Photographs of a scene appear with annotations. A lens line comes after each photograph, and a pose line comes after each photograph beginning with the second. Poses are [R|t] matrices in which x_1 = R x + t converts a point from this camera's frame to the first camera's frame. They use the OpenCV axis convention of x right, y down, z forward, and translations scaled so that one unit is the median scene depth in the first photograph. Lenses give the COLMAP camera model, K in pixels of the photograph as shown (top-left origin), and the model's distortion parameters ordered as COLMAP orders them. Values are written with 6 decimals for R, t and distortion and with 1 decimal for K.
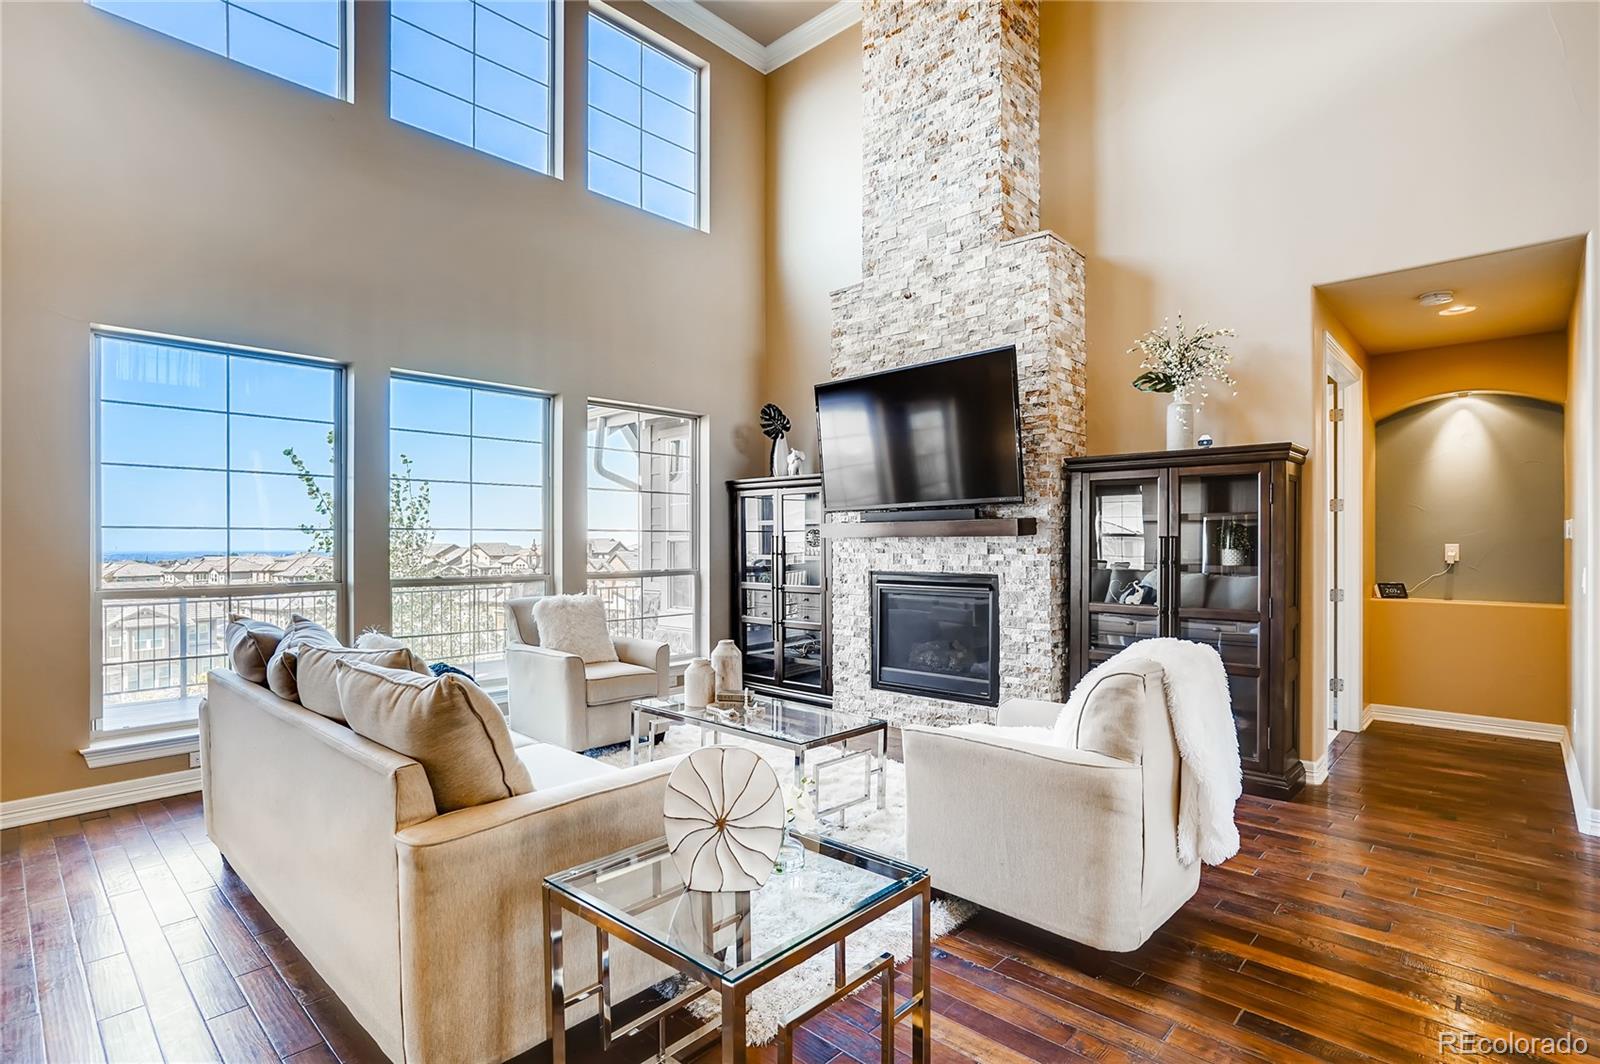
lens RADIAL K [[787.7, 0, 787.4], [0, 787.7, 542.8], [0, 0, 1]] dist [-0.035941, 0.018101]
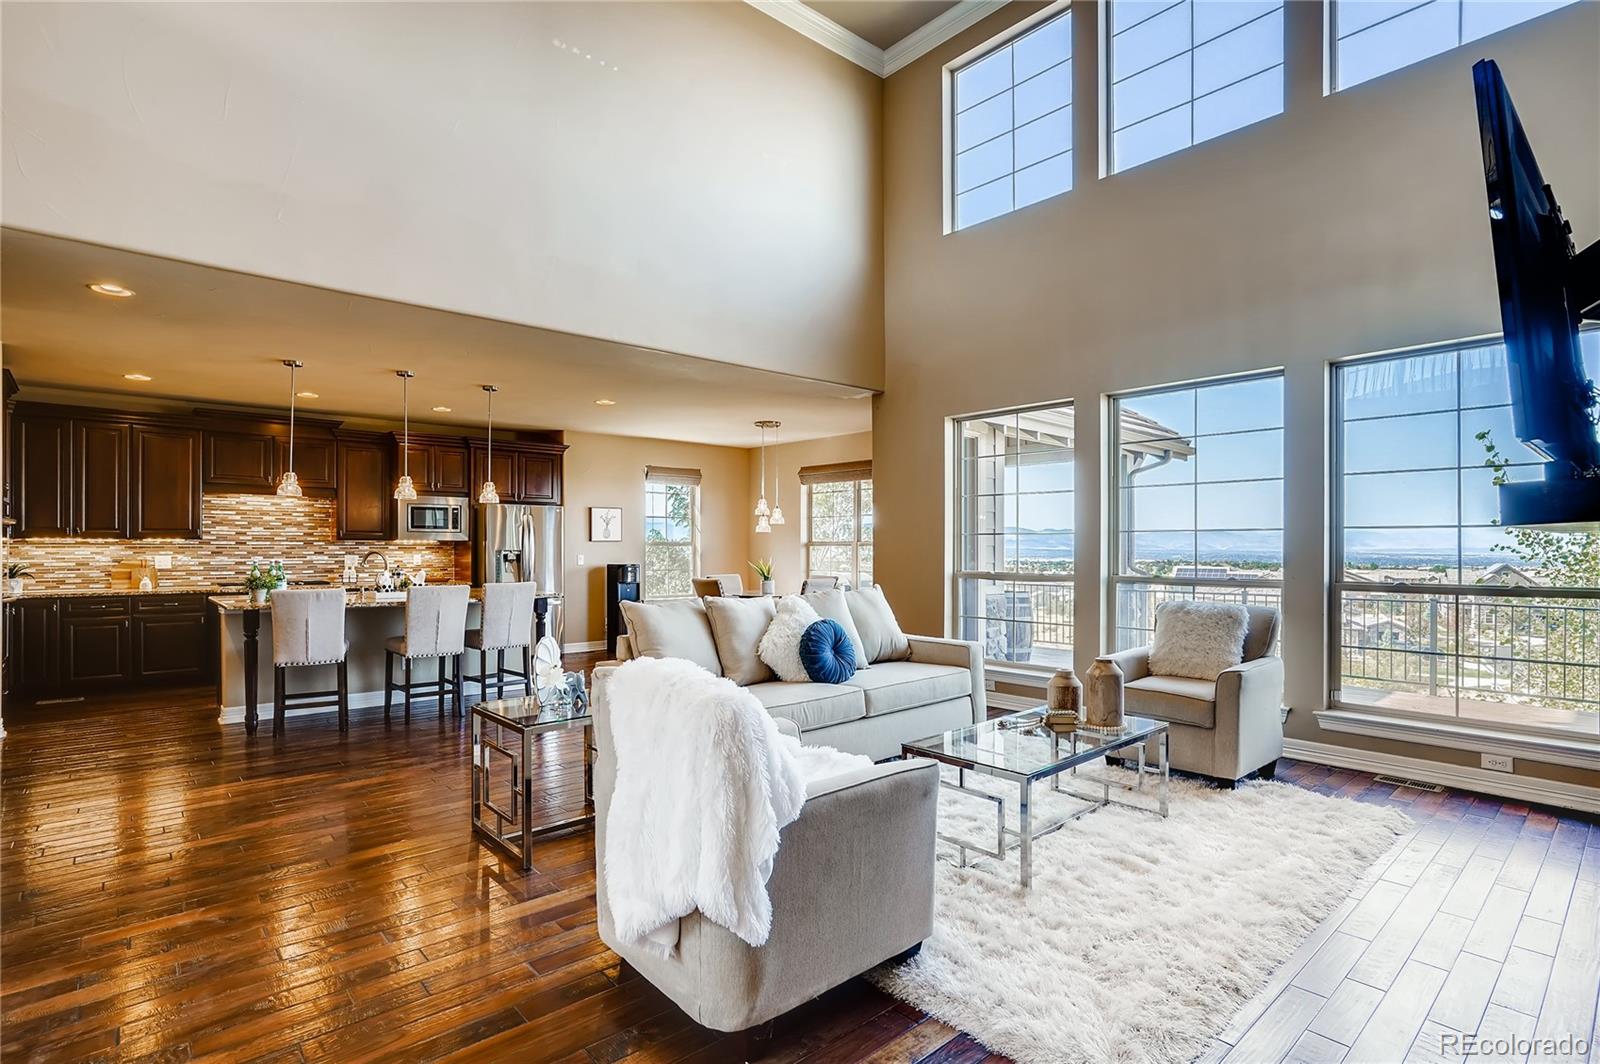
lens RADIAL K [[787.7, 0, 804.1], [0, 787.7, 548.6], [0, 0, 1]] dist [-0.035941, 0.018101]
pose [[-0.077963, 0.004132, -0.996948, 0.679942], [0.001115, 0.999991, 0.004057, 0.003098], [0.996956, -0.000795, -0.077967, 0.627581]]
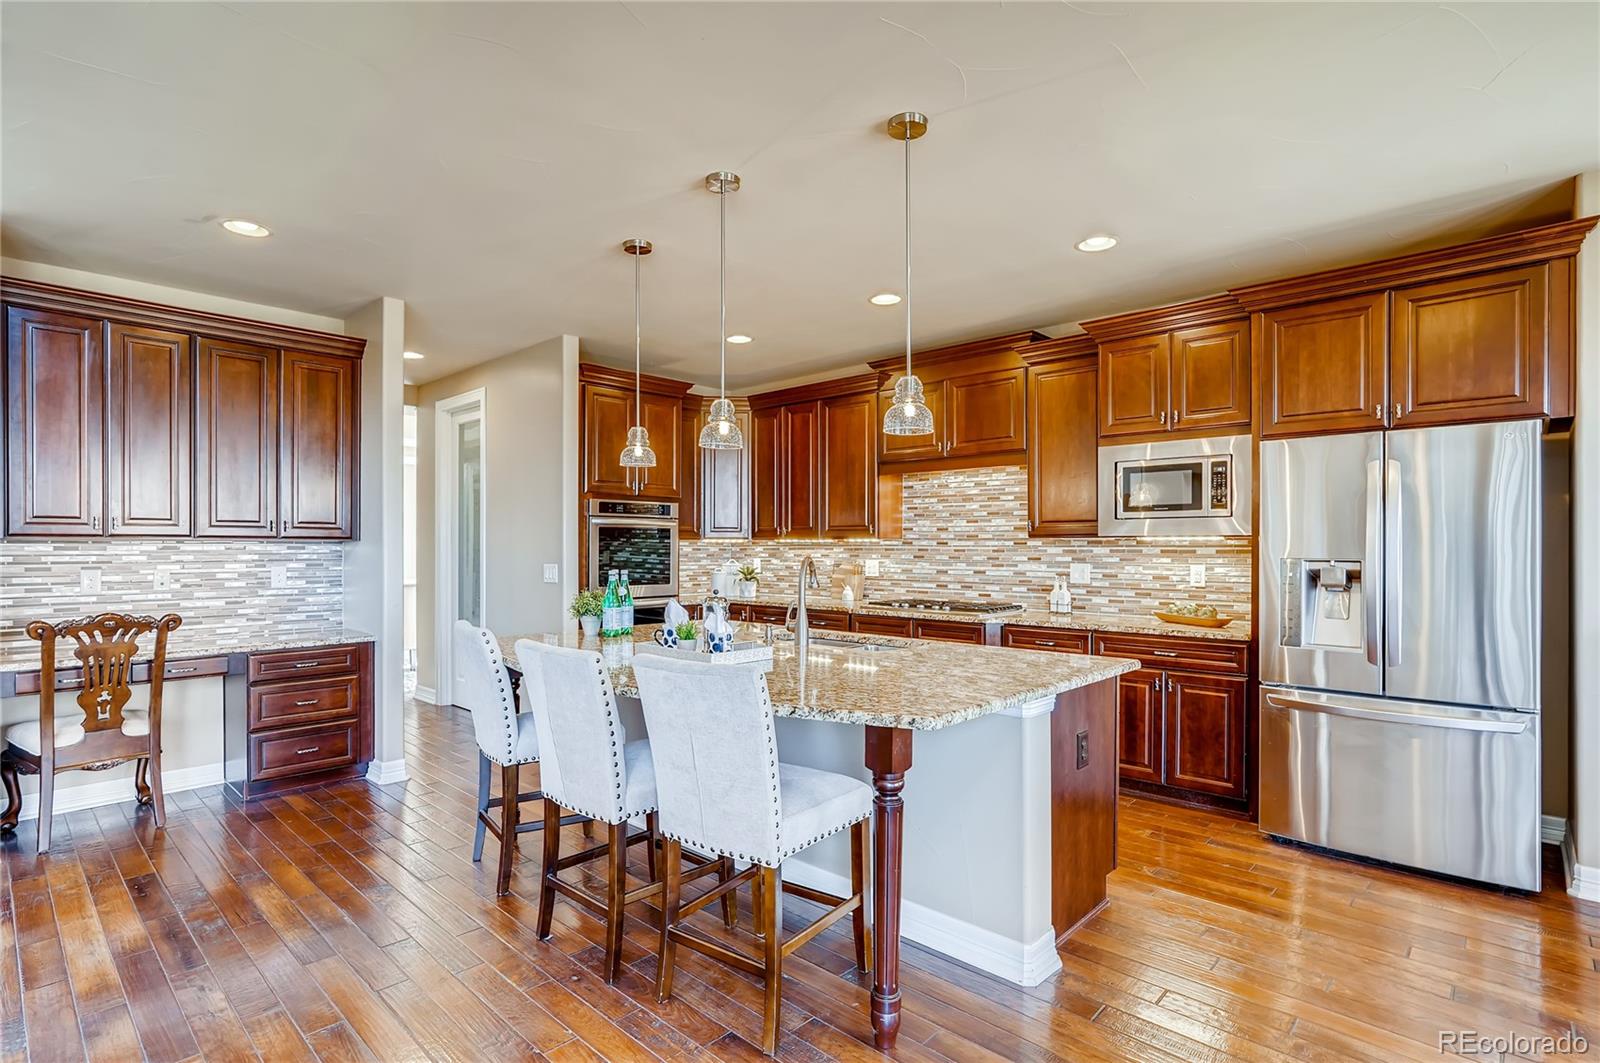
lens RADIAL K [[787.7, 0, 789.1], [0, 787.7, 541.7], [0, 0, 1]] dist [-0.035941, 0.018101]
pose [[-0.999440, 0.002091, -0.033405, -0.545300], [0.002316, 0.999975, -0.006698, 0.001490], [0.033390, -0.006771, -0.999419, 0.473727]]
